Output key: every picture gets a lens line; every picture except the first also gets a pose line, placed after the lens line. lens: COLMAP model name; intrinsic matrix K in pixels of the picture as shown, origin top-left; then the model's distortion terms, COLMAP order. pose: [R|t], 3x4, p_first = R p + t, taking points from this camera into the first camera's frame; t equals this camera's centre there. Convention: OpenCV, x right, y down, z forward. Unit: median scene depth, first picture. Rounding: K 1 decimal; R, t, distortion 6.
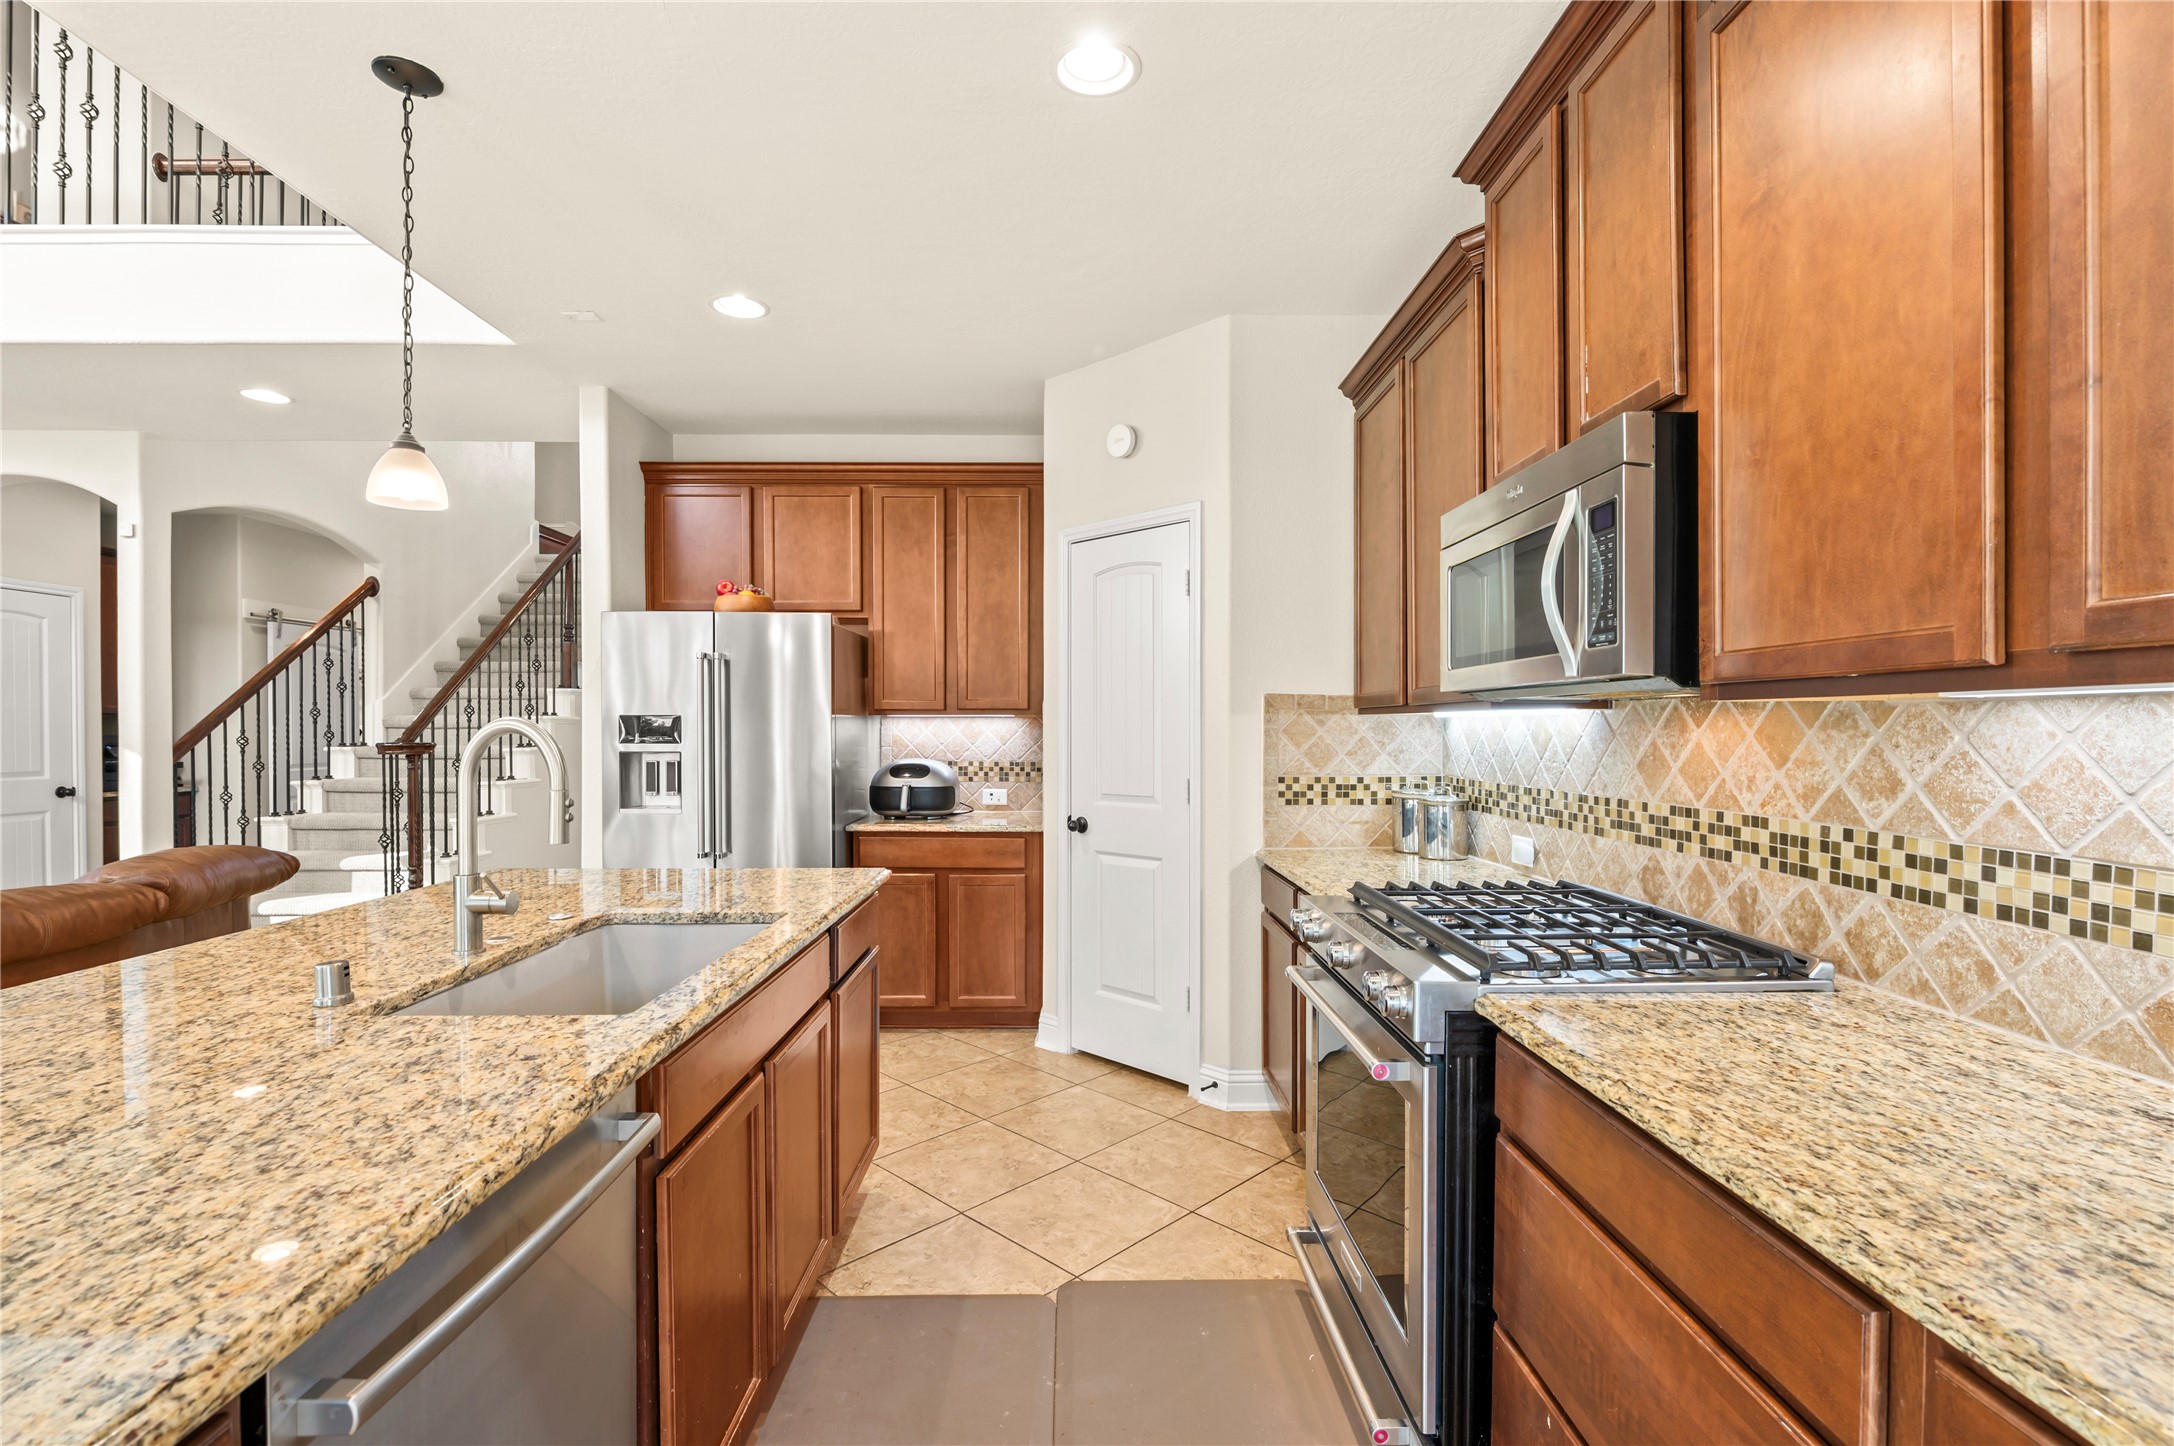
lens RADIAL K [[963.4, 0, 1098.1], [0, 963.4, 731.8], [0, 0, 1]] dist [-0.007018, -0.001870]
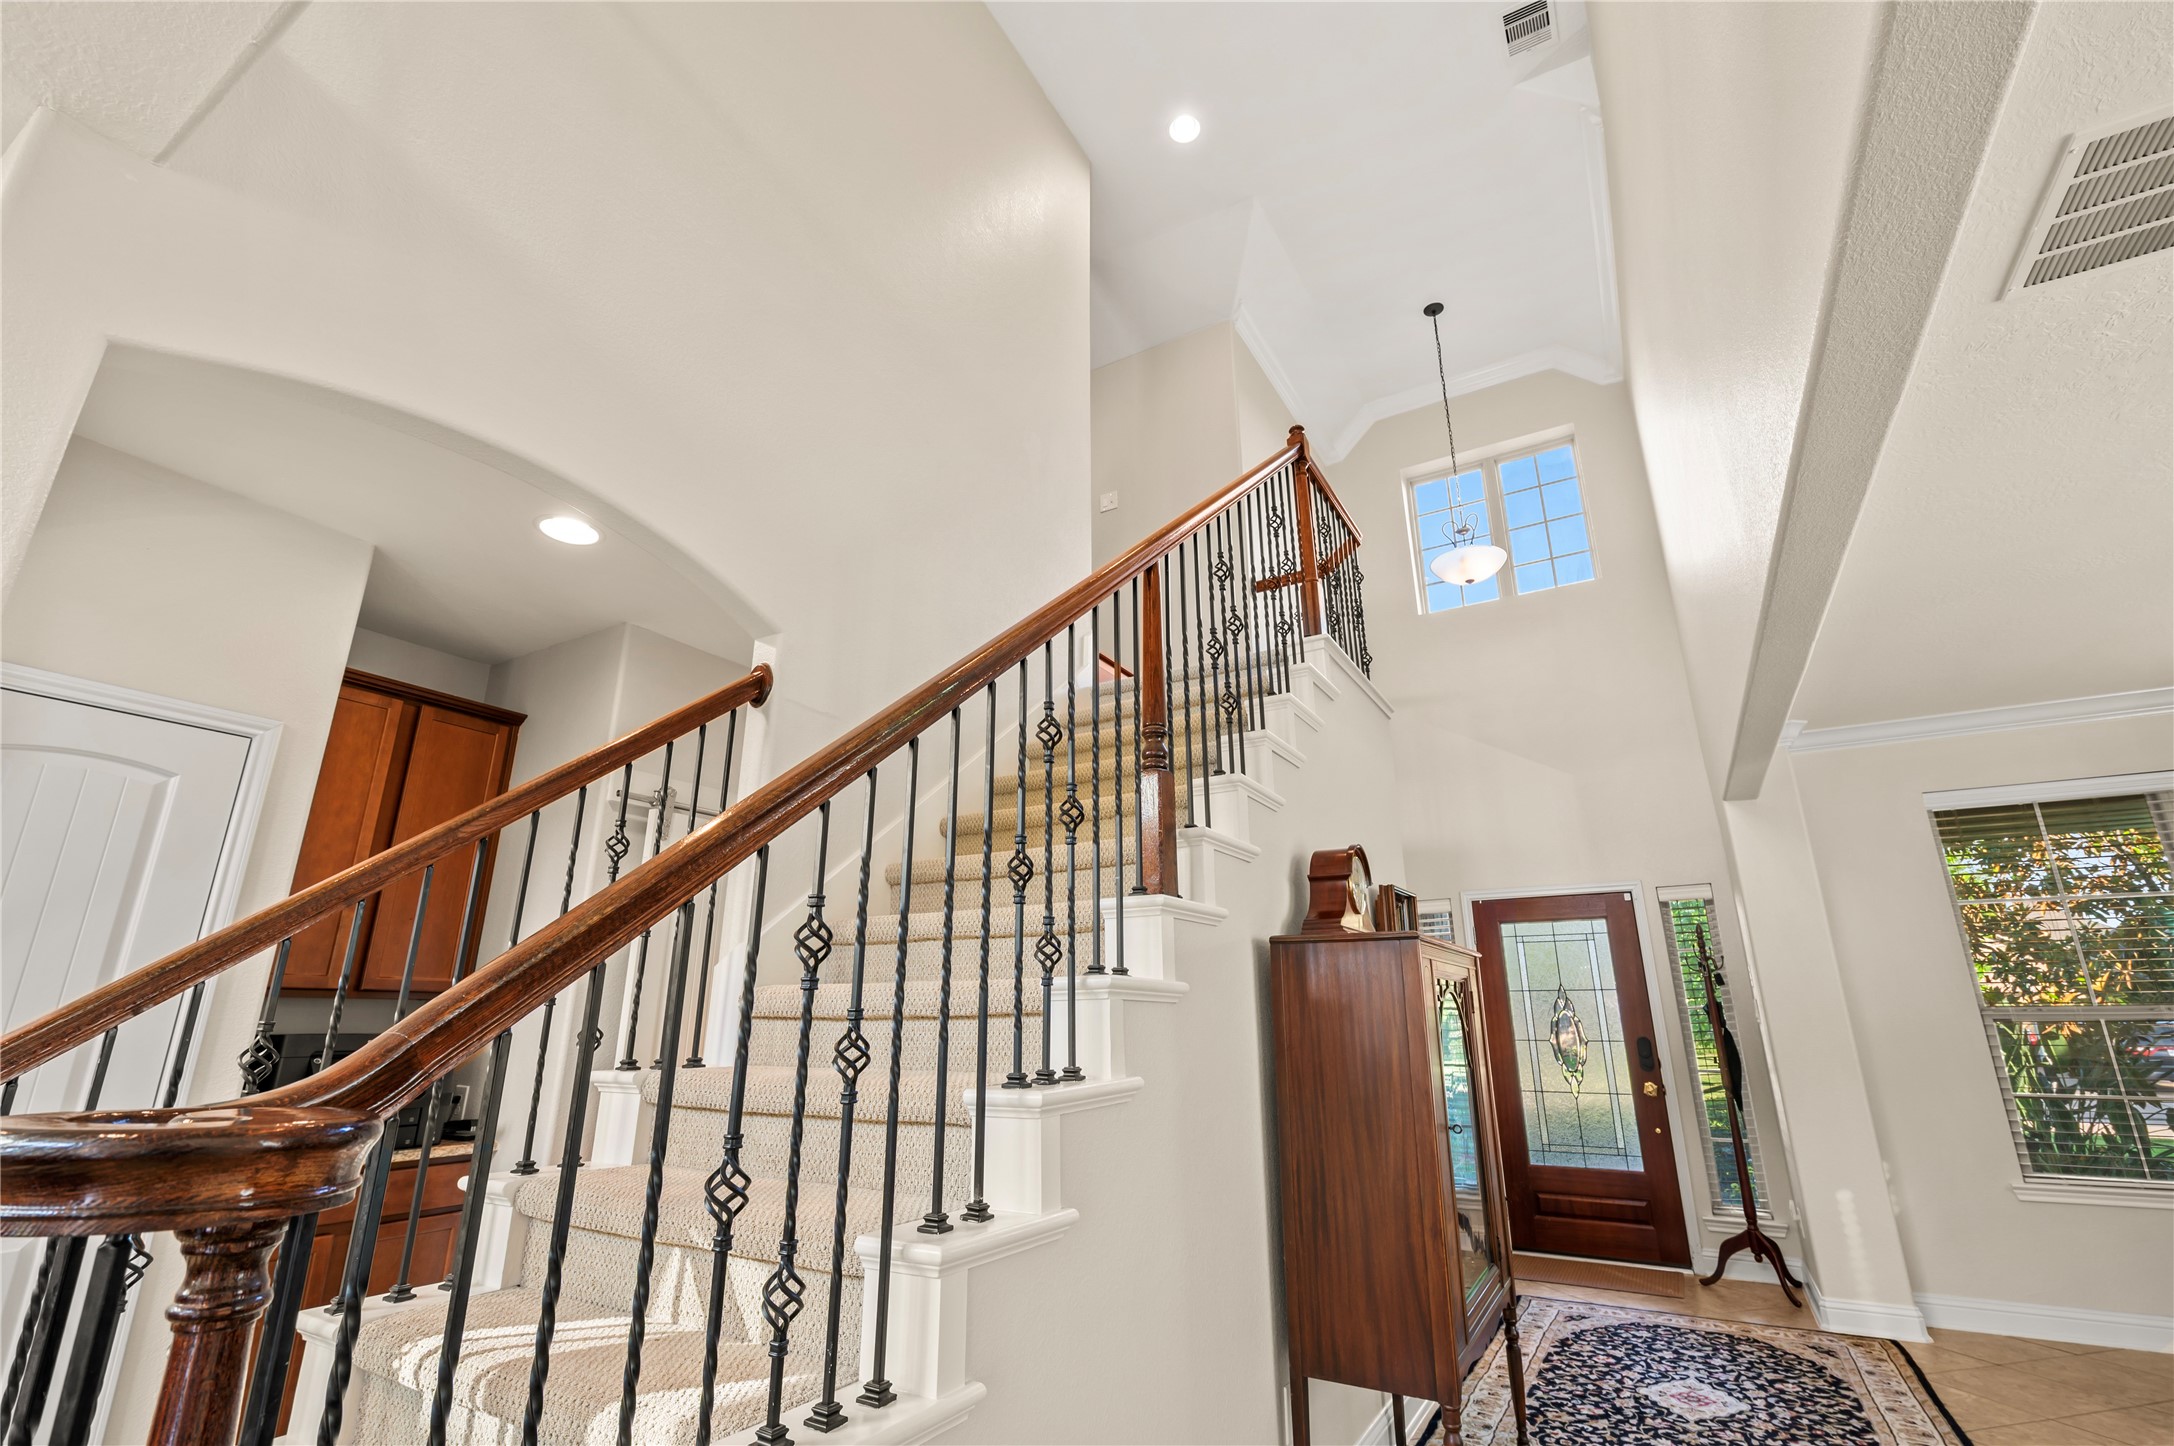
lens RADIAL K [[963.4, 0, 1110.6], [0, 963.4, 719.9], [0, 0, 1]] dist [-0.007018, -0.001870]
pose [[0.861450, -0.152306, -0.484465, -1.137365], [-0.000555, 0.953685, -0.300806, -0.006580], [0.507842, 0.259398, 0.821468, 2.025626]]
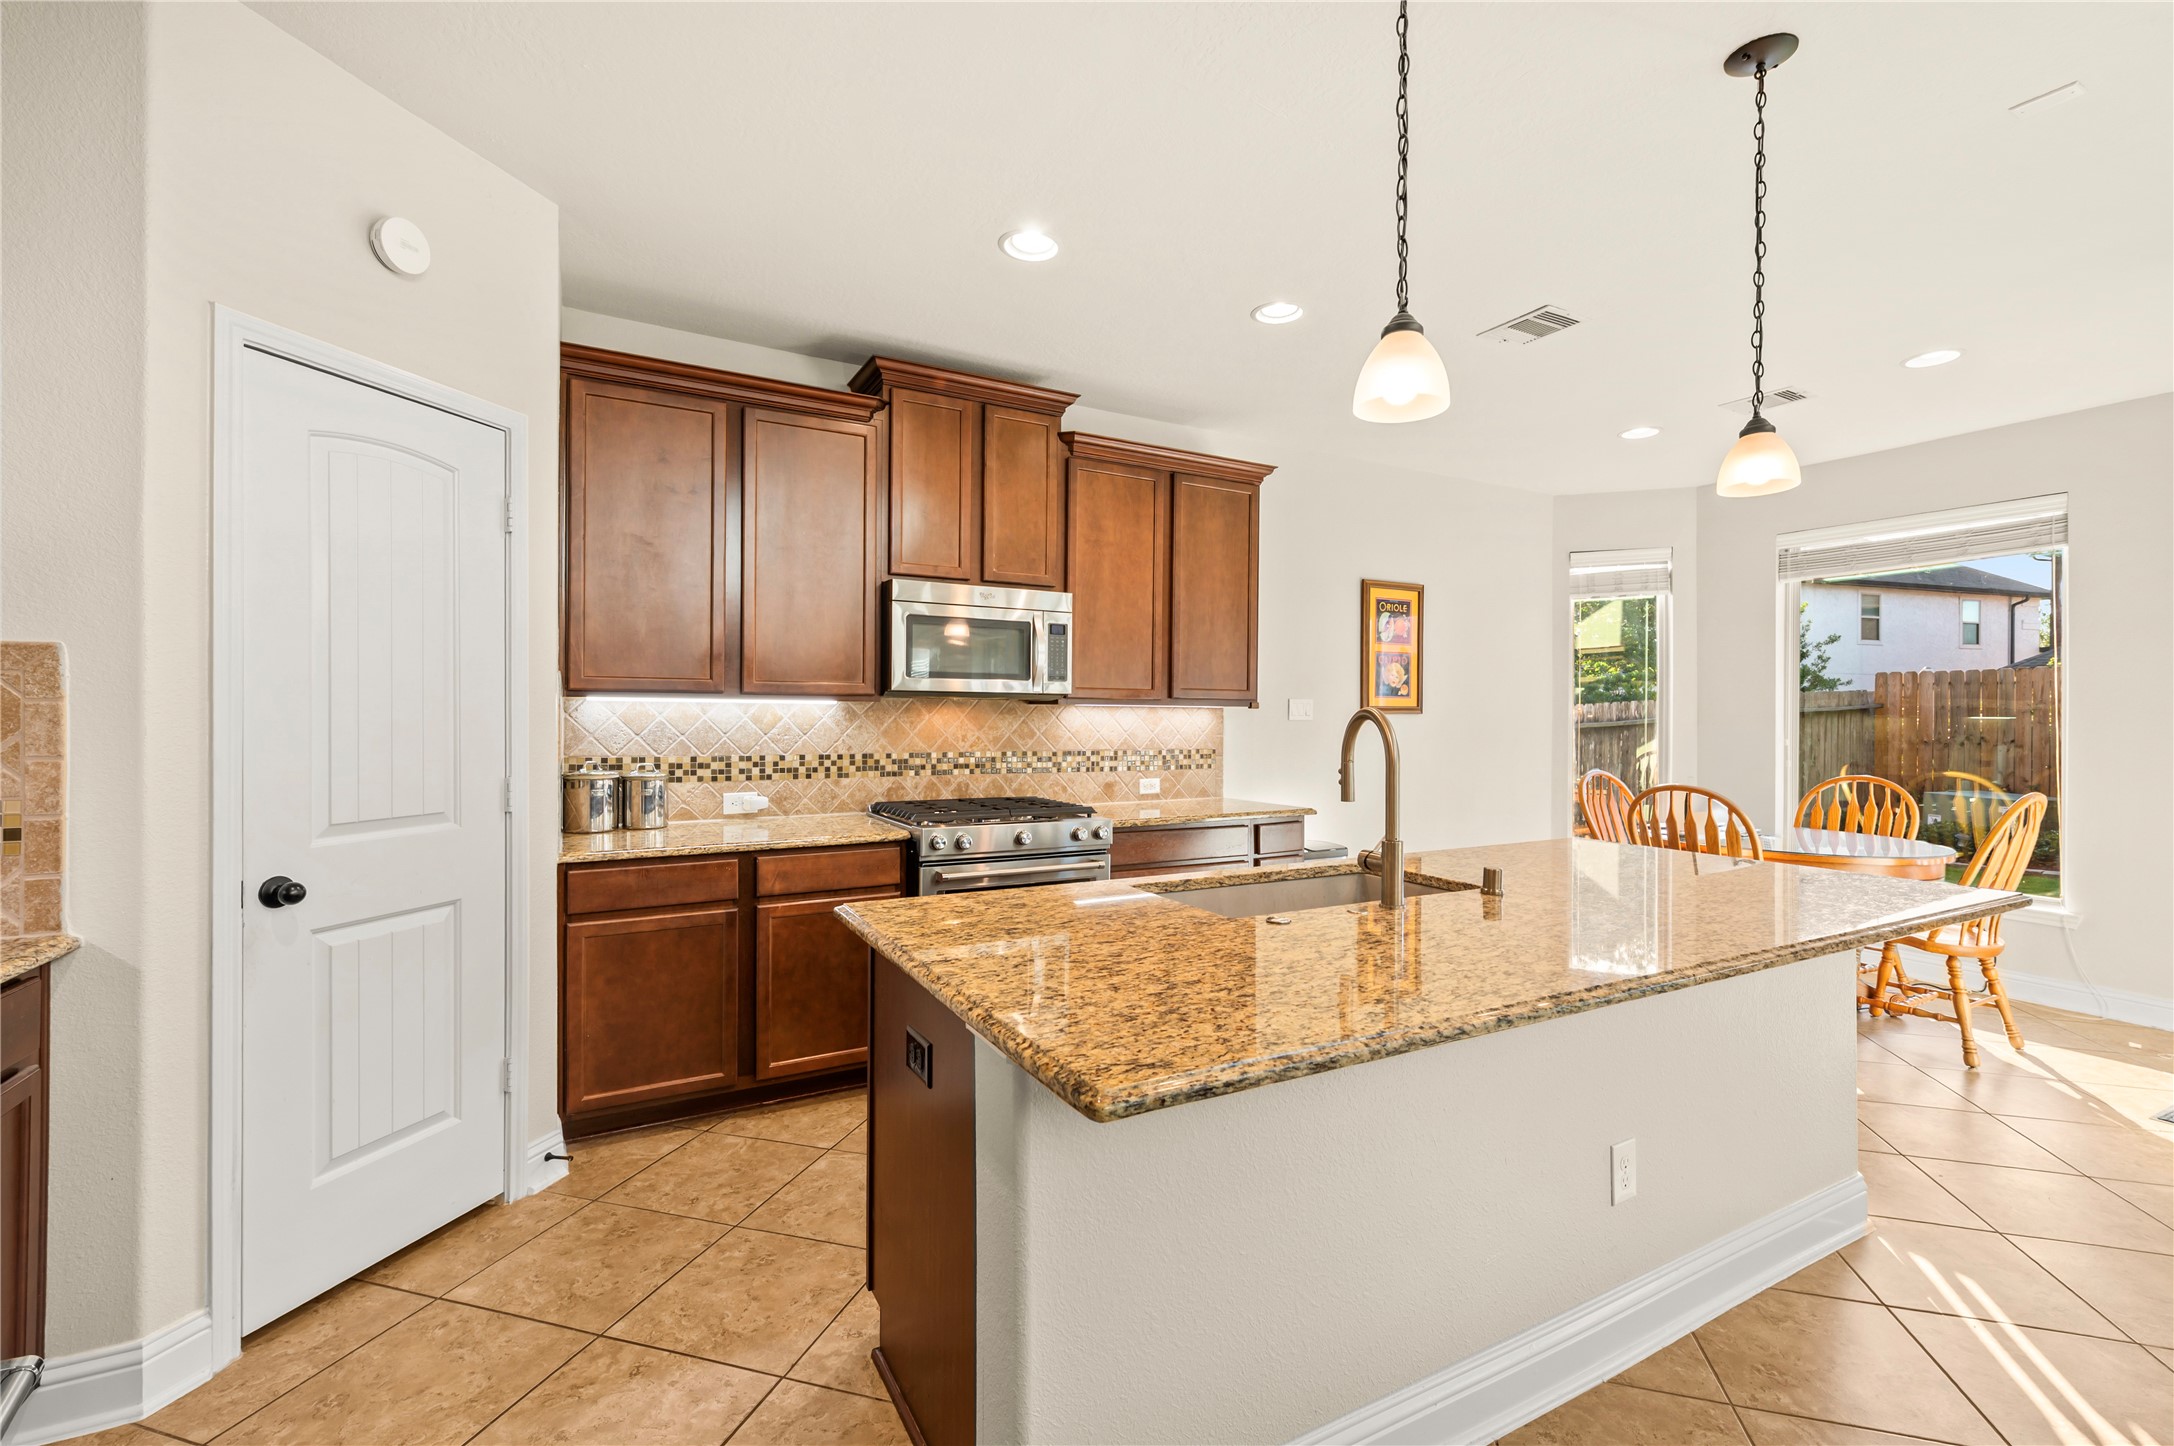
lens RADIAL K [[931.0, 0, 1086.7], [0, 931.0, 702.4], [0, 0, 1]] dist [-0.004639, -0.001760]
pose [[-0.465049, 0.008191, 0.885247, -1.154636], [-0.003975, 0.999928, -0.011341, -0.005485], [-0.885276, -0.008793, -0.464983, 1.447591]]
